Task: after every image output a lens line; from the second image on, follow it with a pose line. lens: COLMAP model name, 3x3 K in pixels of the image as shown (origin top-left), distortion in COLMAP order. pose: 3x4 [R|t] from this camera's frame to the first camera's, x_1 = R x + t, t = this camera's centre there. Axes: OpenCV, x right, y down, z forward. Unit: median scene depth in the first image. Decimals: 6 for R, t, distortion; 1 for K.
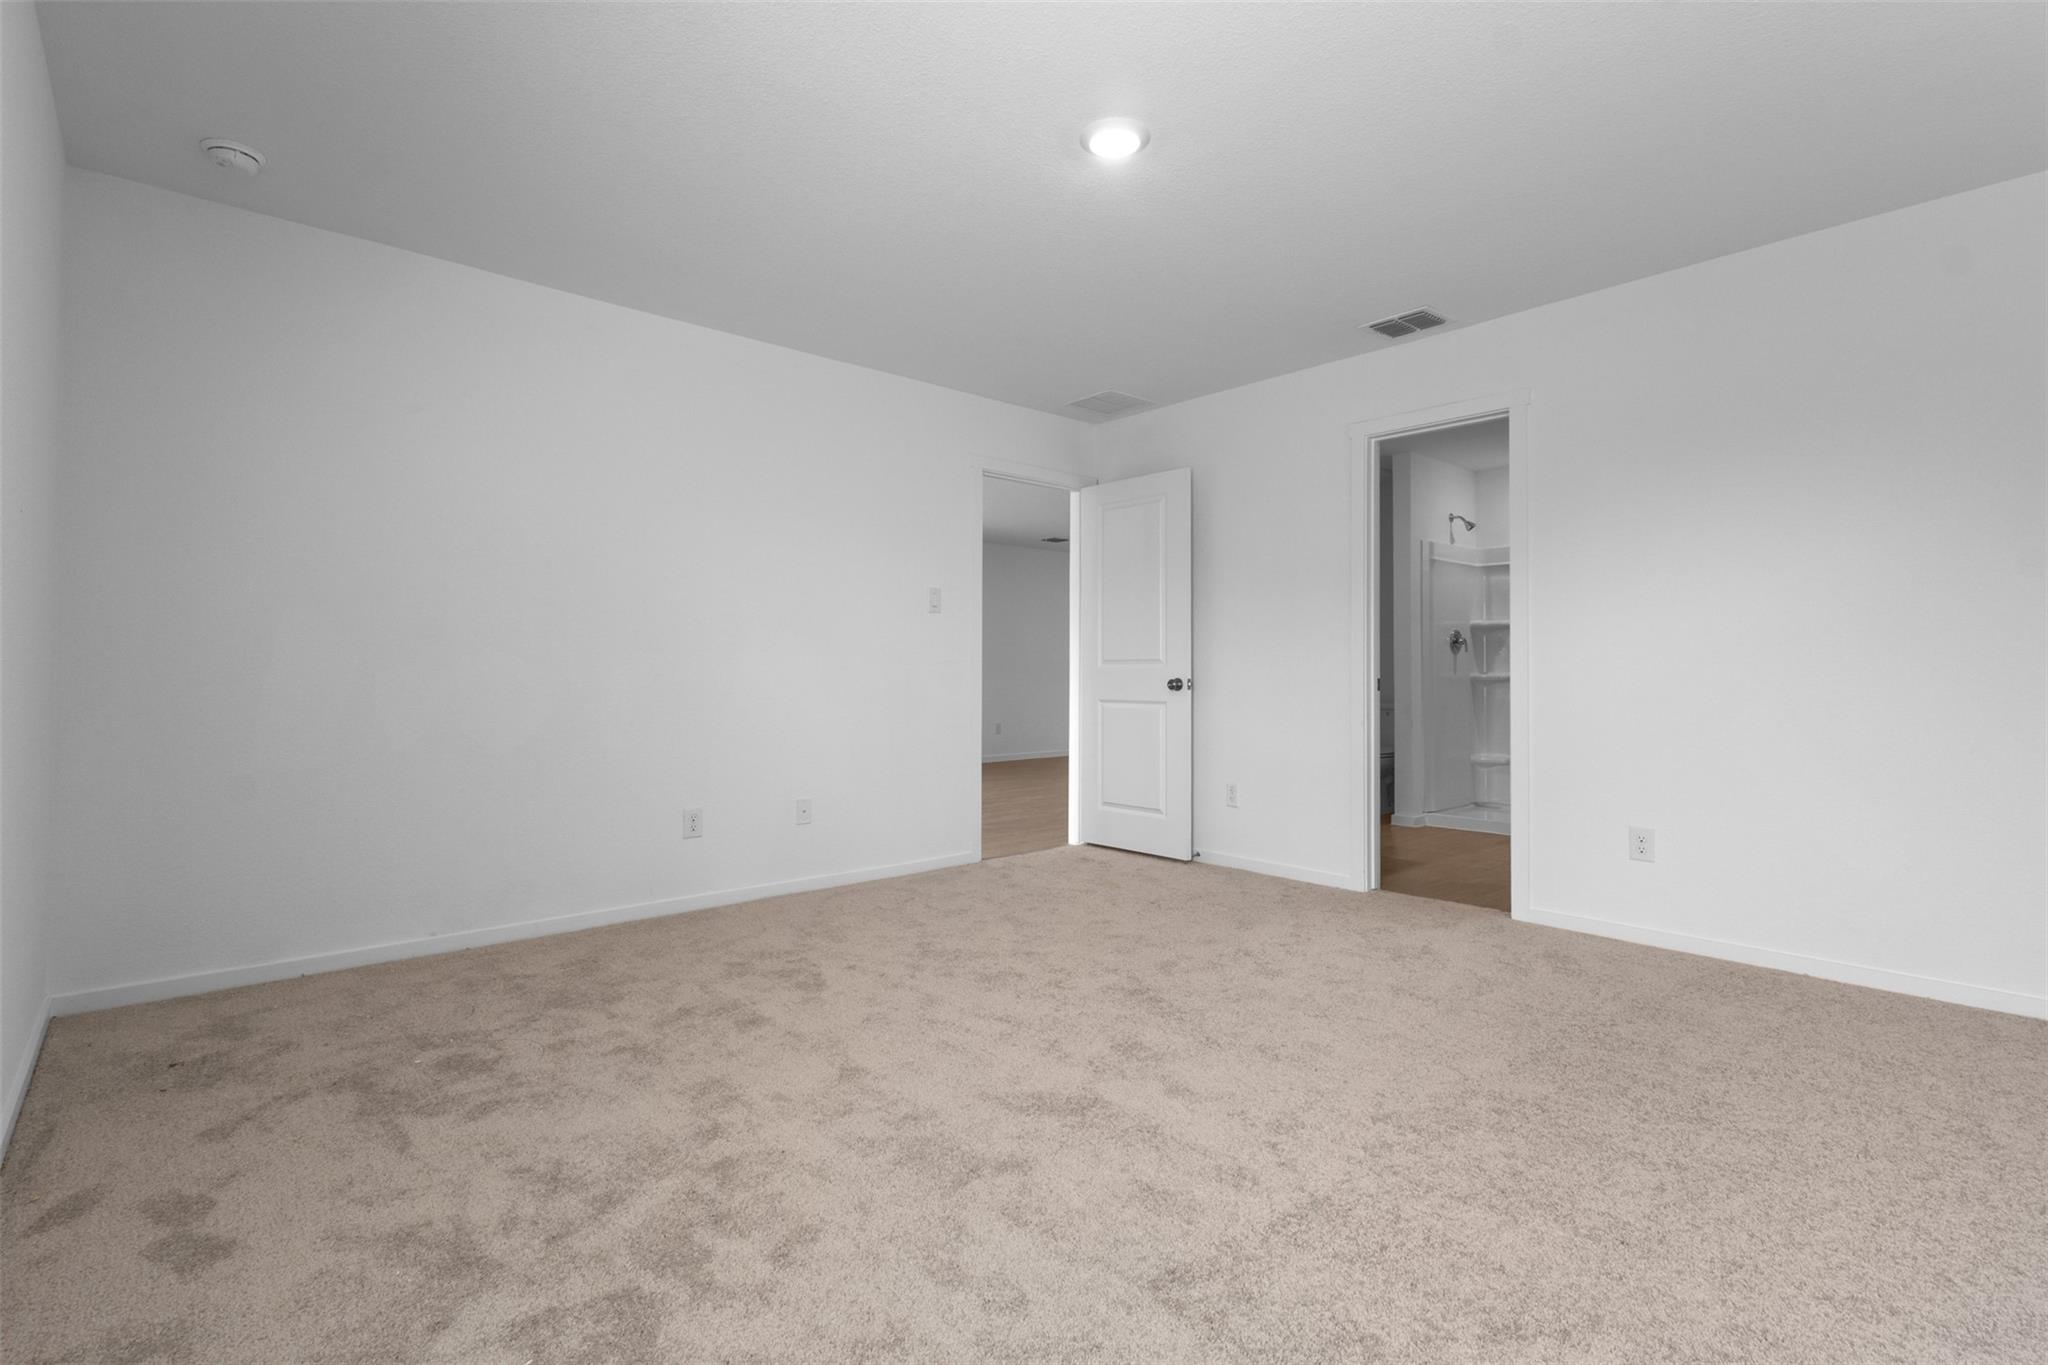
lens RADIAL K [[928.5, 0, 1024.5], [0, 928.5, 672.3], [0, 0, 1]] dist [-0.000940, 0.000373]
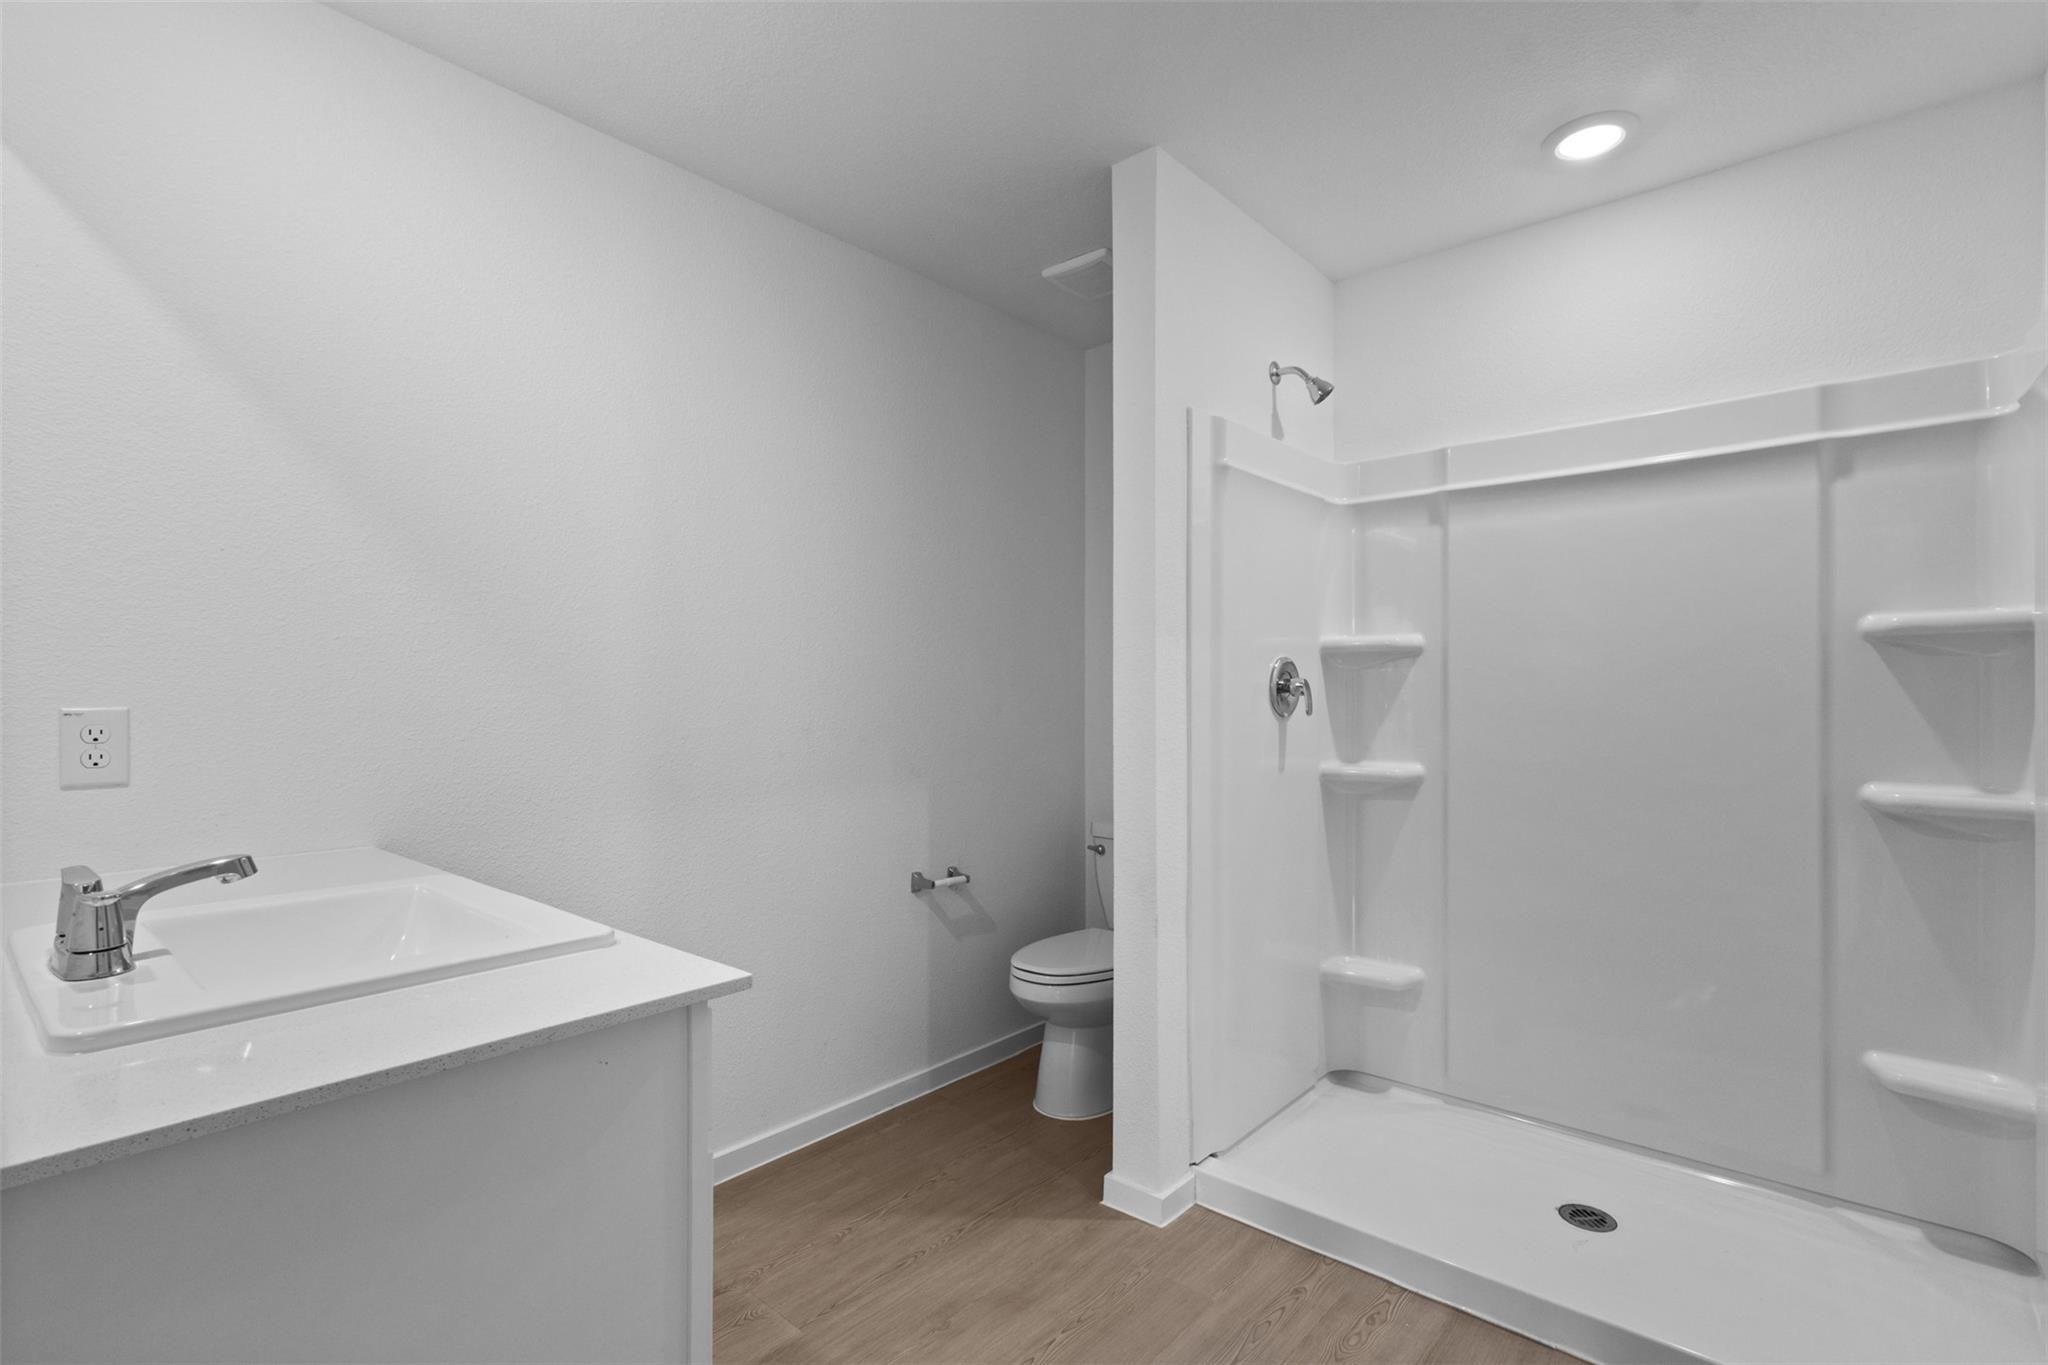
lens RADIAL K [[928.5, 0, 1030.8], [0, 928.5, 685.6], [0, 0, 1]] dist [-0.000940, 0.000373]
pose [[0.991828, 0.010036, 0.127186, 0.310915], [-0.007557, 0.999772, -0.019963, -0.025178], [-0.127358, 0.018839, 0.991678, 0.630357]]
